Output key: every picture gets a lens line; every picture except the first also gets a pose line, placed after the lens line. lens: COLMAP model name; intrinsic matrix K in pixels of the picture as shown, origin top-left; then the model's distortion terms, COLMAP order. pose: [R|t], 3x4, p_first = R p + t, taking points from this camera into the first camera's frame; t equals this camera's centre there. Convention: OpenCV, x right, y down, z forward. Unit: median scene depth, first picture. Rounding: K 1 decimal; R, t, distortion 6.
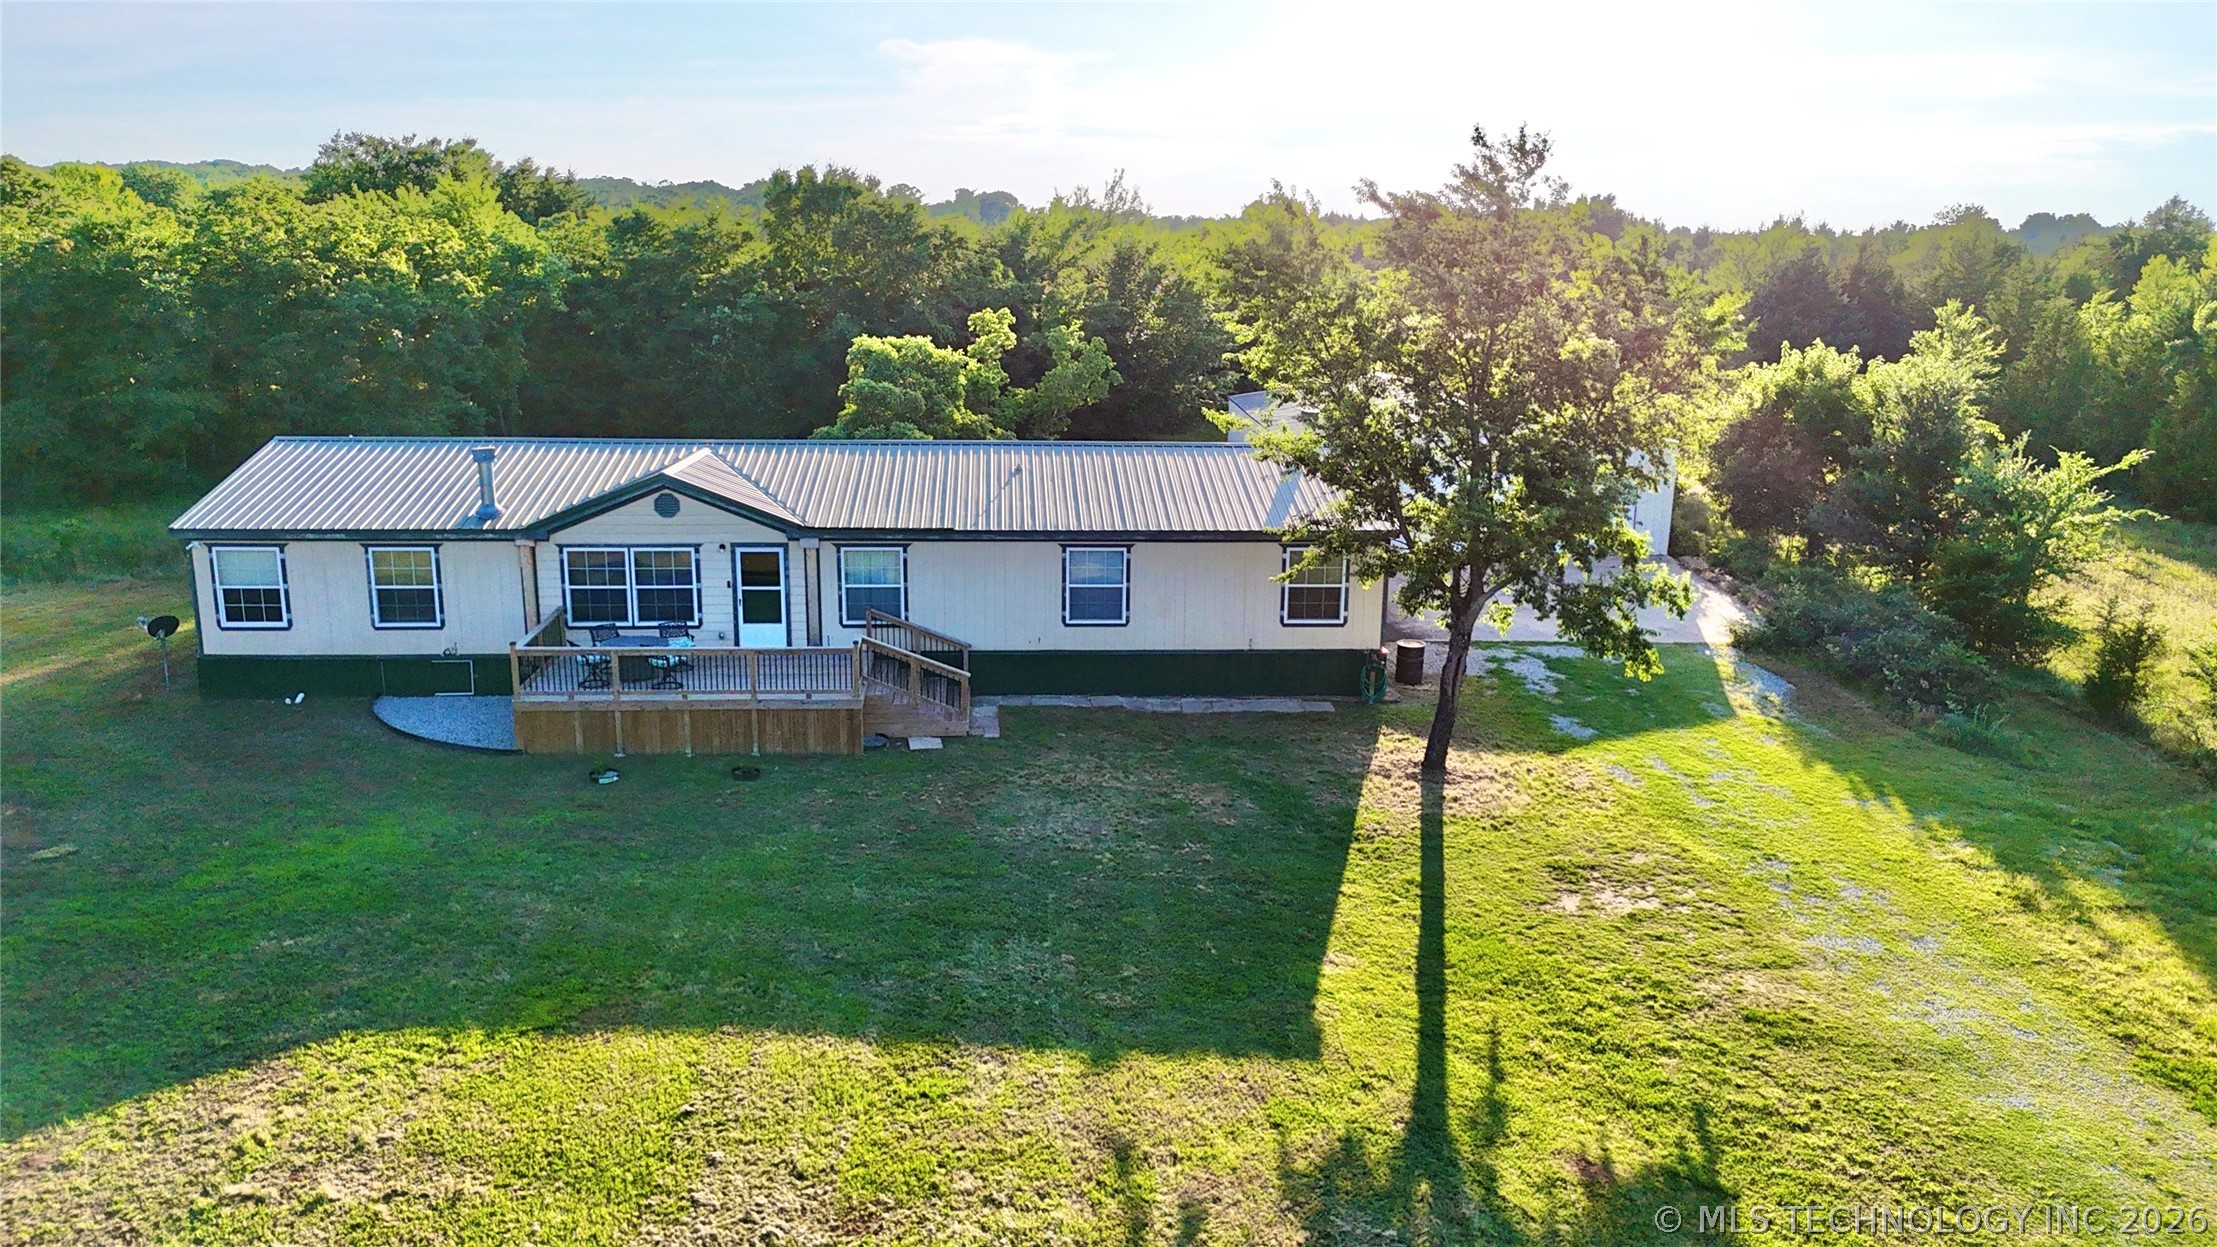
lens RADIAL K [[1614.4, 0, 1106.3], [0, 1614.4, 619.2], [0, 0, 1]] dist [0.071578, -0.076166]
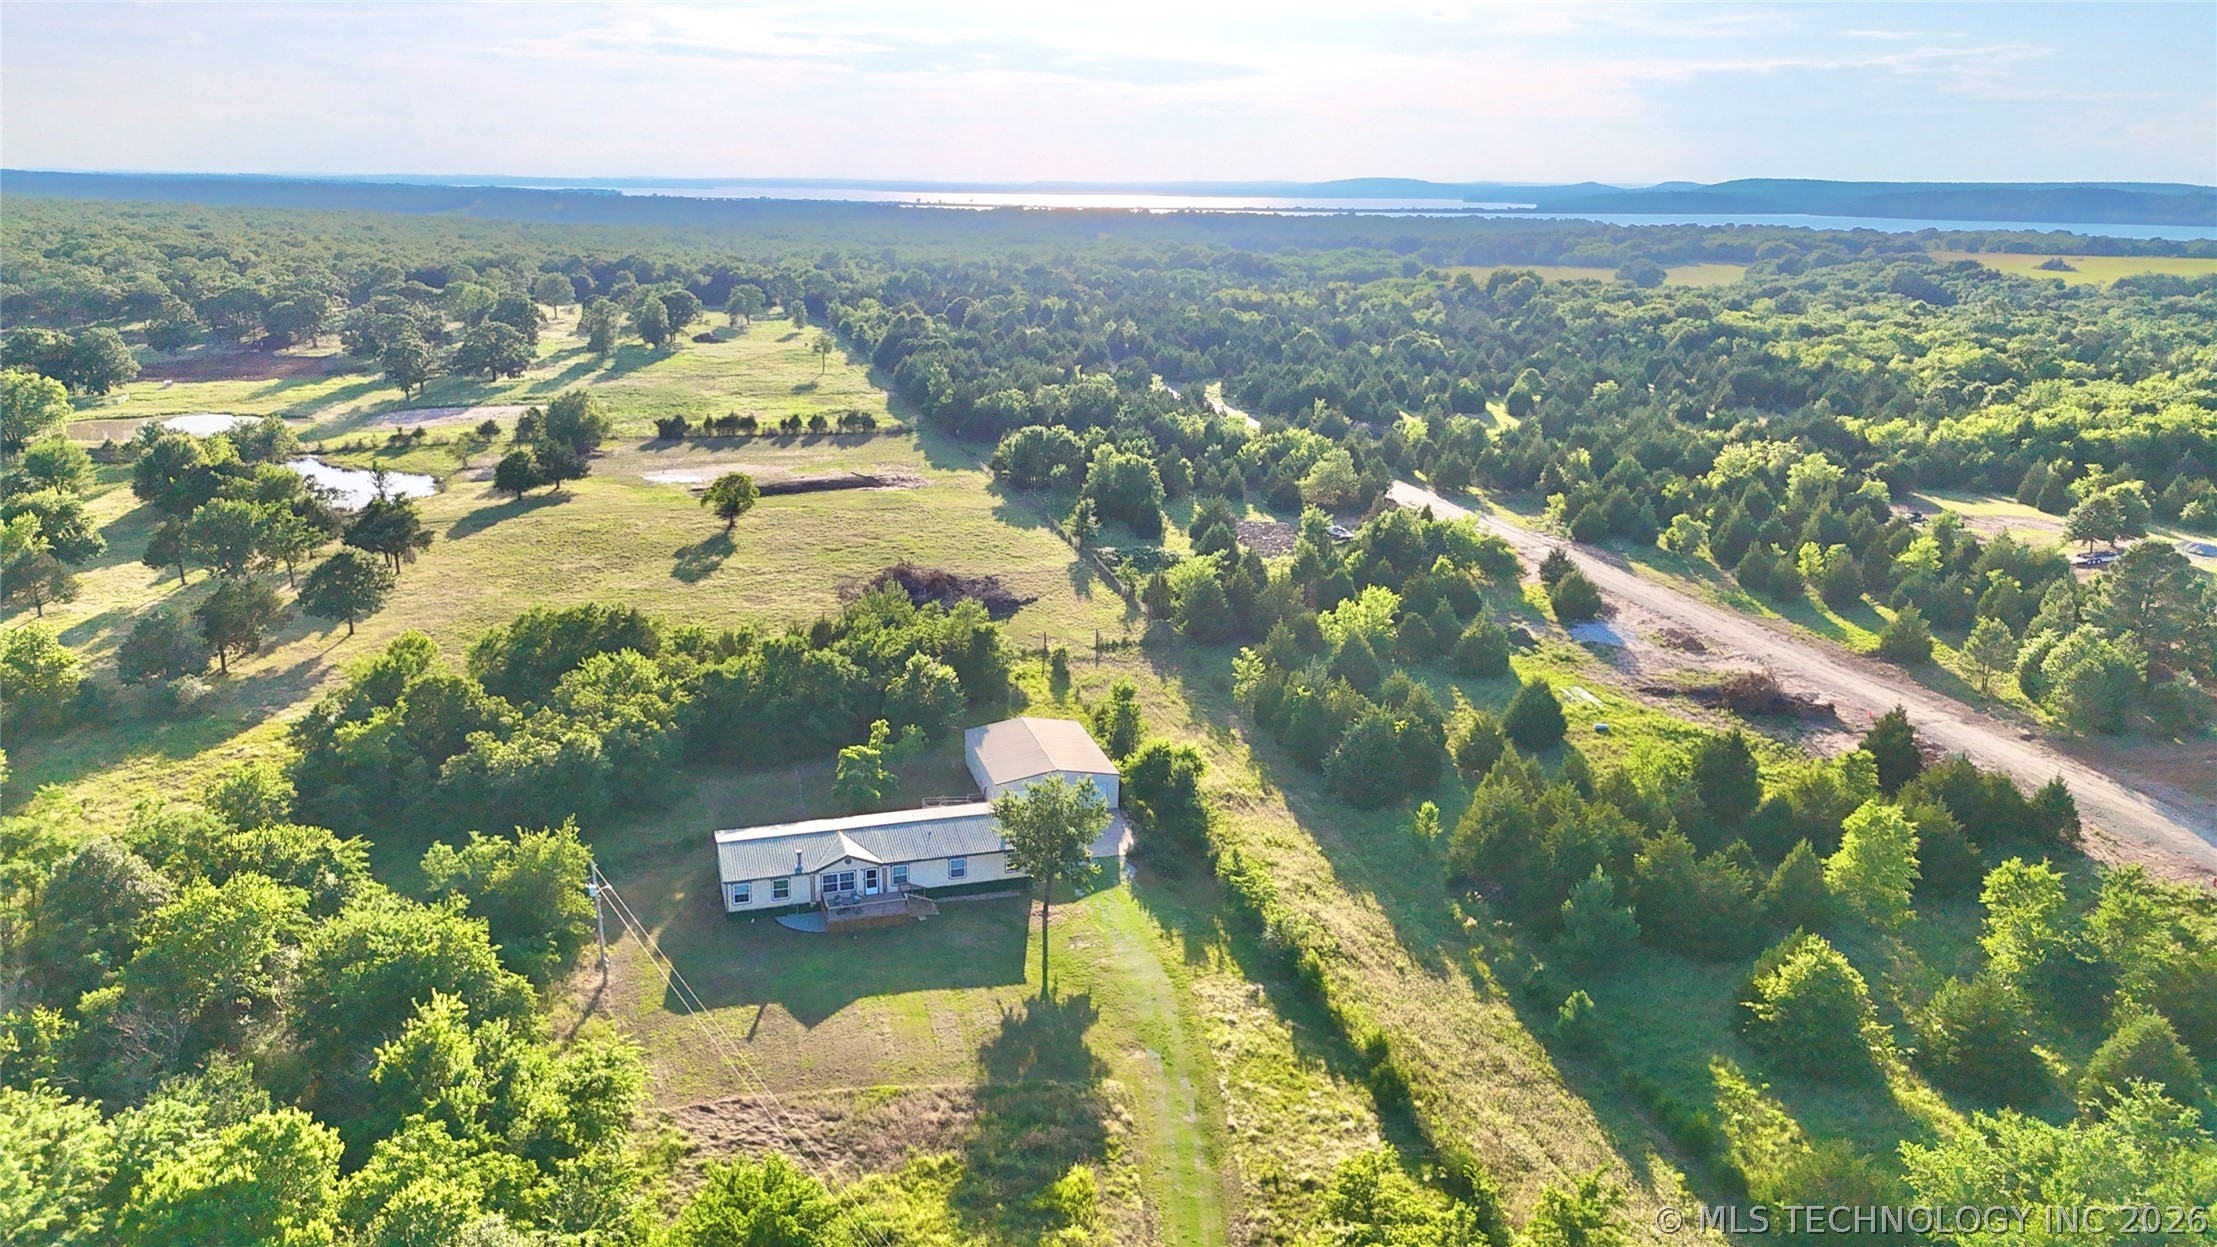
lens RADIAL K [[1614.4, 0, 1103.9], [0, 1614.4, 617.5], [0, 0, 1]] dist [0.071578, -0.076166]
pose [[0.972843, -0.061407, 0.223170, -0.499322], [0.051489, 0.997421, 0.050001, -0.806682], [-0.225665, -0.037152, 0.973496, -2.862481]]
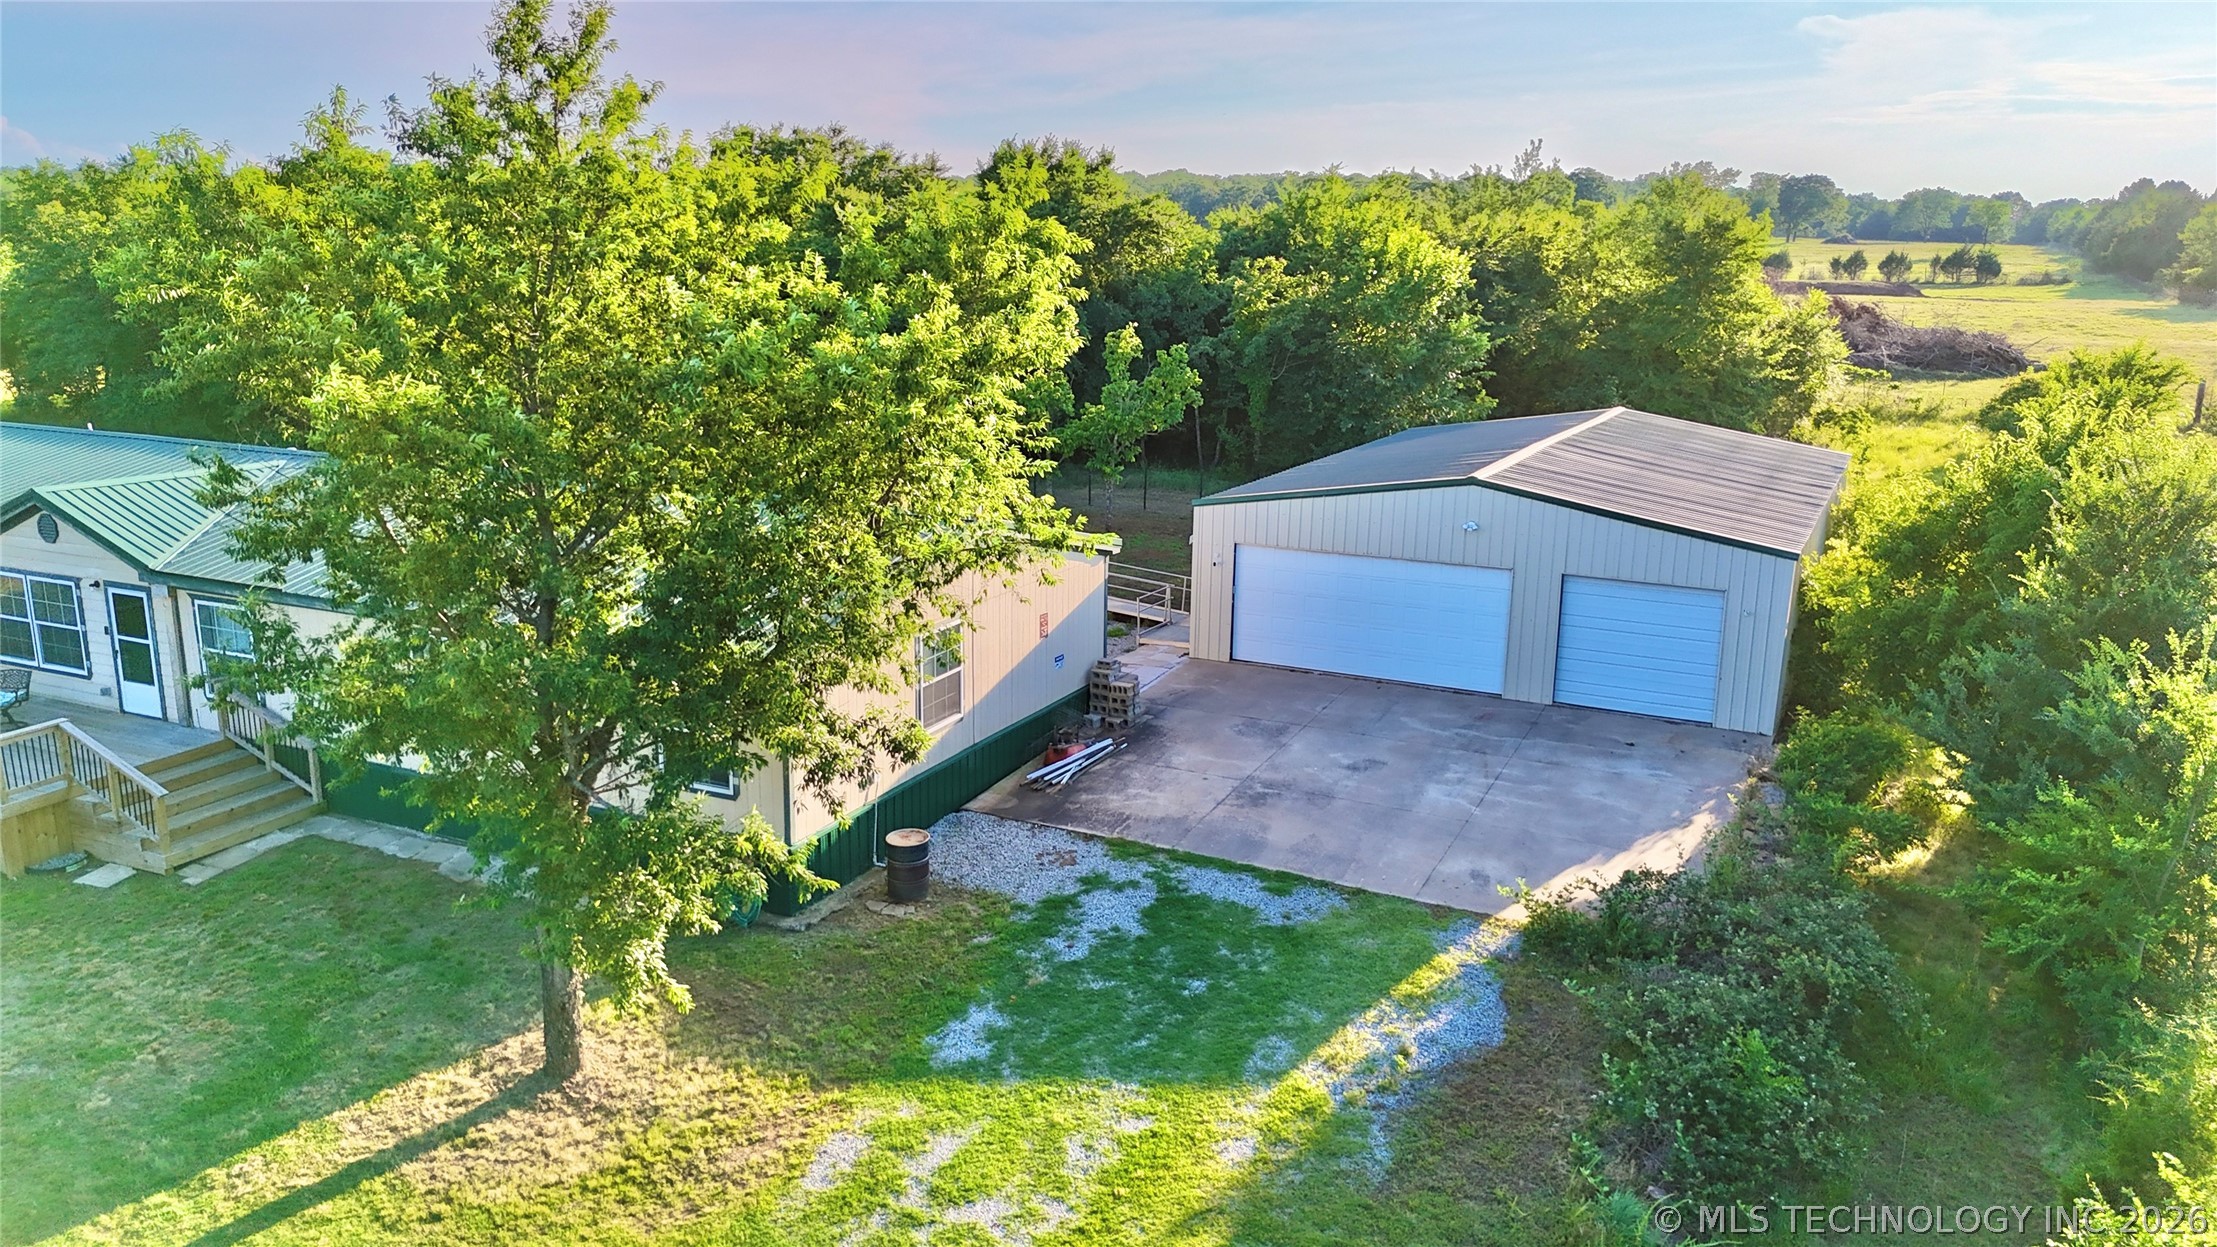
lens RADIAL K [[1614.4, 0, 1126.0], [0, 1614.4, 643.4], [0, 0, 1]] dist [0.071578, -0.076166]
pose [[0.877674, 0.115694, -0.465083, 0.596824], [-0.108185, 0.993204, 0.042909, -0.105572], [0.466887, 0.012655, 0.884226, 0.514640]]
